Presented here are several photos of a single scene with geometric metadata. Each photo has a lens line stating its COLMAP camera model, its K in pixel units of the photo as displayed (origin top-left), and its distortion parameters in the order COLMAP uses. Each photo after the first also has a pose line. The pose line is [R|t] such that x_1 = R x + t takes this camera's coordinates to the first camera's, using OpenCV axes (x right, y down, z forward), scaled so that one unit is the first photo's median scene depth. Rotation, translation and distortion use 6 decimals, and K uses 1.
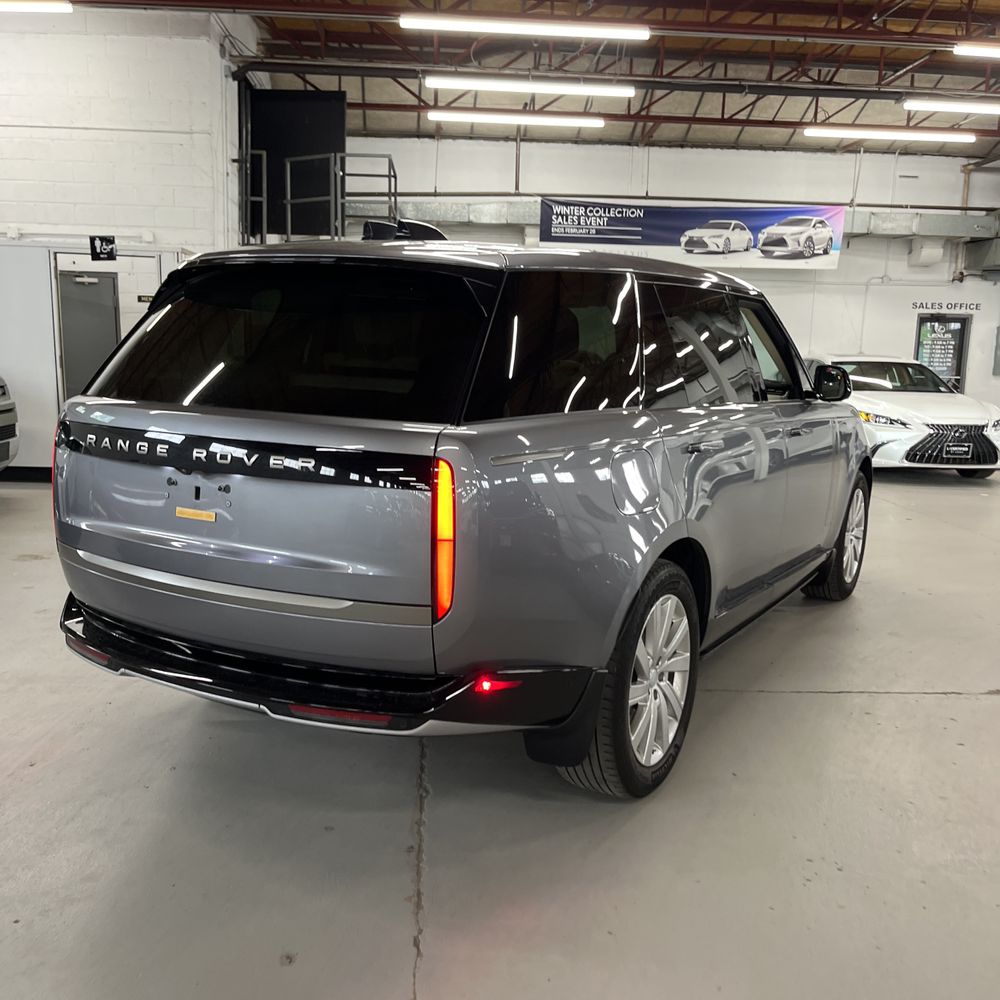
lens RADIAL K [[997.4, 0, 498.3], [0, 997.4, 505.3], [0, 0, 1]] dist [0.032201, -0.034699]
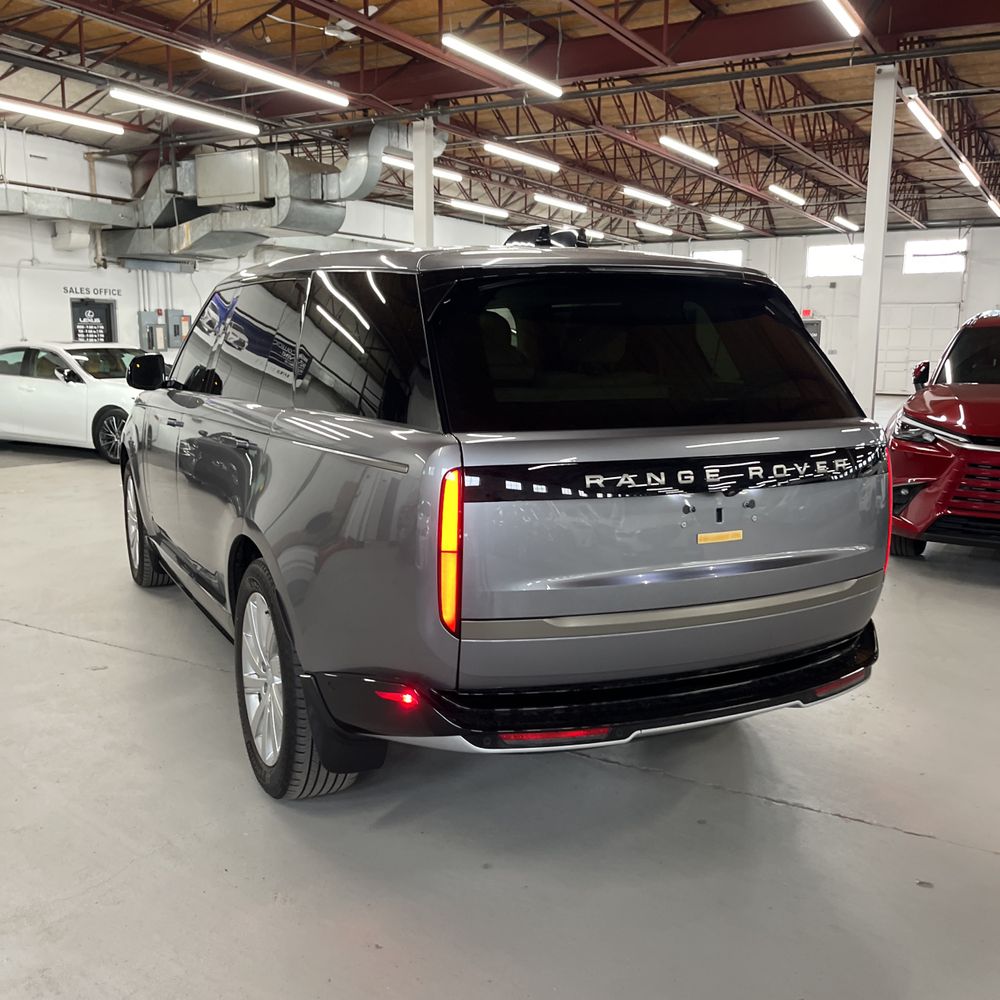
lens RADIAL K [[978.7, 0, 498.6], [0, 978.7, 522.8], [0, 0, 1]] dist [0.010393, 0.007405]
pose [[0.574686, -0.171282, 0.800249, -0.180495], [0.138458, 0.984105, 0.111203, -0.021317], [-0.806577, 0.046894, 0.589267, 0.093372]]
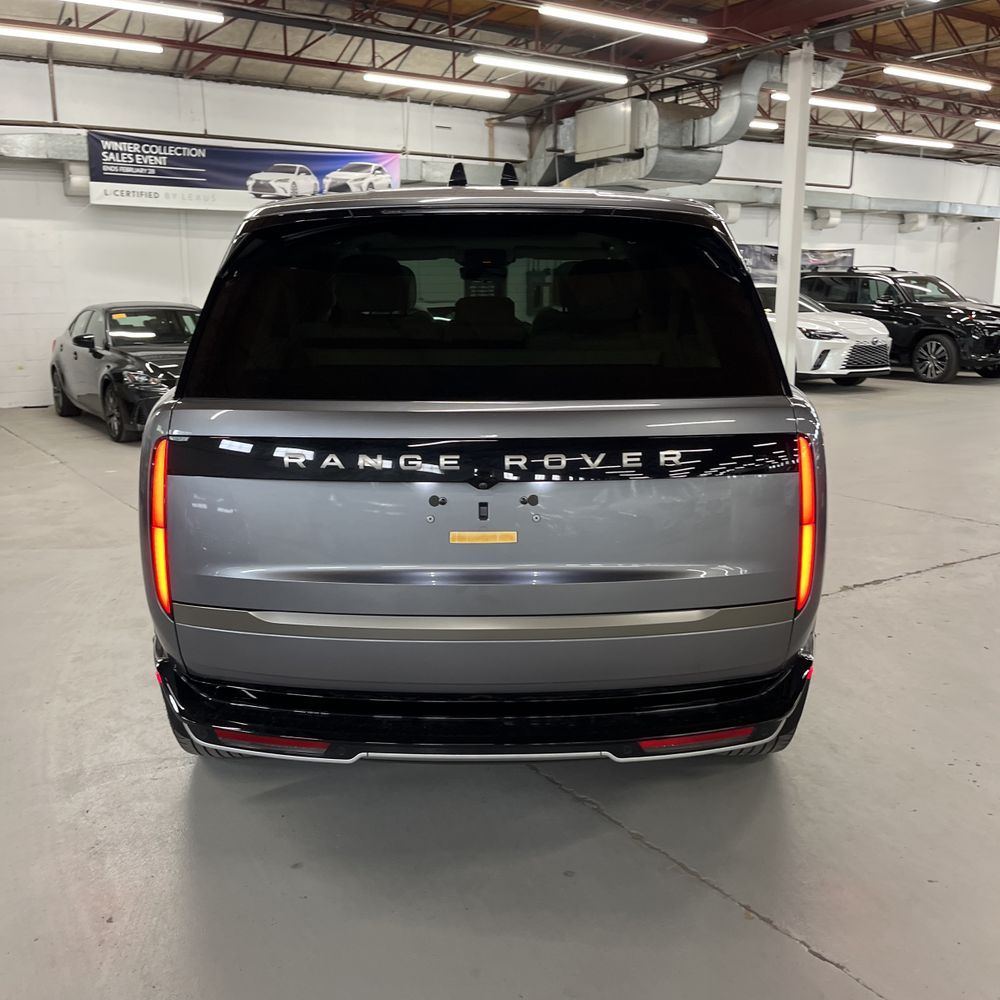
lens RADIAL K [[997.4, 0, 498.3], [0, 997.4, 505.3], [0, 0, 1]] dist [0.032201, -0.034699]
pose [[0.870612, -0.132262, 0.473859, -0.101054], [0.107549, 0.991054, 0.079023, -0.011797], [-0.480072, -0.017836, 0.877048, 0.046245]]
